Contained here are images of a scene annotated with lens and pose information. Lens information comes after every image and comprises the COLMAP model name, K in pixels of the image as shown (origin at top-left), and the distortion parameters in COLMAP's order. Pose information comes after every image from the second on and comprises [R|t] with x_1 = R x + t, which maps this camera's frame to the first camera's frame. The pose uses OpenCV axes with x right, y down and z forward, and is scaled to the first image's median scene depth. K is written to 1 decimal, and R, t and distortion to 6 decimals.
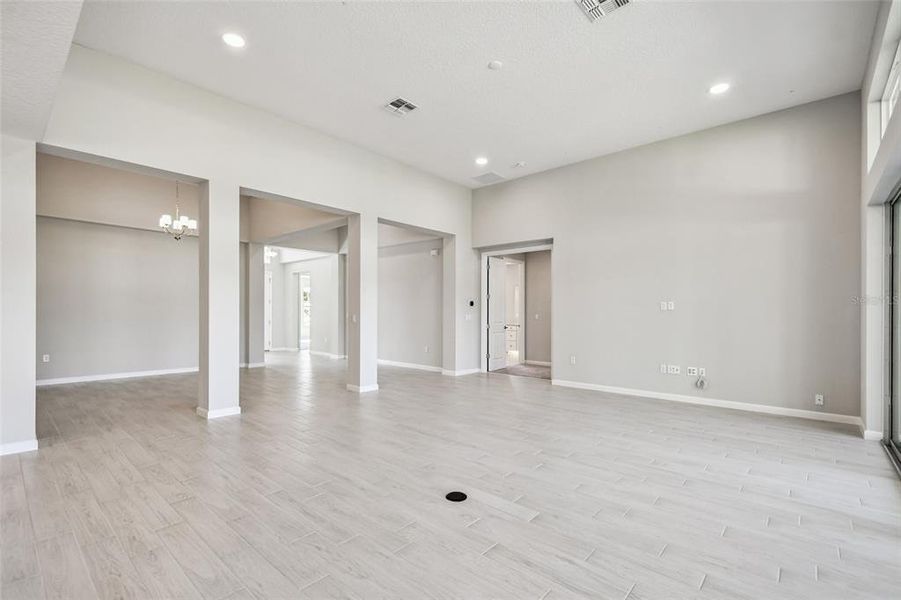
lens RADIAL K [[403.7, 0, 454.3], [0, 403.7, 314.7], [0, 0, 1]] dist [0.005139, -0.001640]
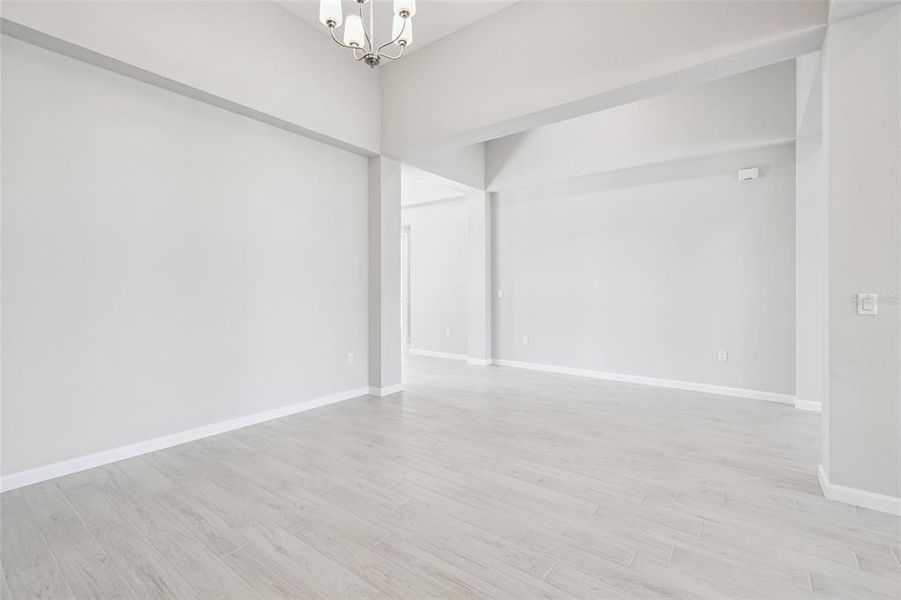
lens RADIAL K [[403.7, 0, 444.2], [0, 403.7, 293.8], [0, 0, 1]] dist [0.005139, -0.001640]
pose [[0.996973, -0.005236, 0.077576, -0.500716], [0.005270, 0.999986, -0.000226, 0.001791], [-0.077574, 0.000634, 0.996986, 0.511665]]
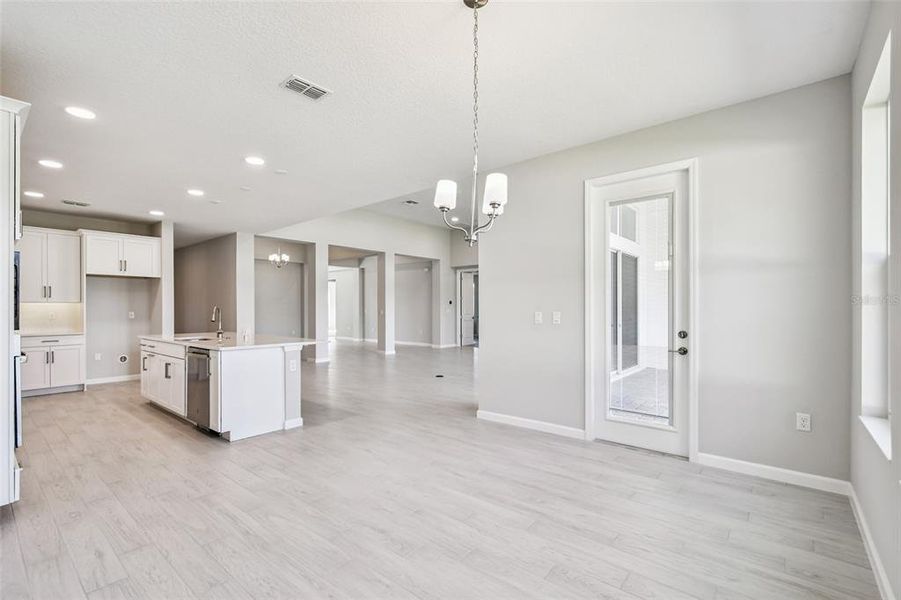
lens RADIAL K [[403.7, 0, 452.5], [0, 403.7, 307.0], [0, 0, 1]] dist [0.005139, -0.001640]
pose [[0.999564, -0.008073, 0.028414, 0.005539], [0.008326, 0.999927, -0.008797, 0.003088], [-0.028341, 0.009030, 0.999558, -0.561557]]
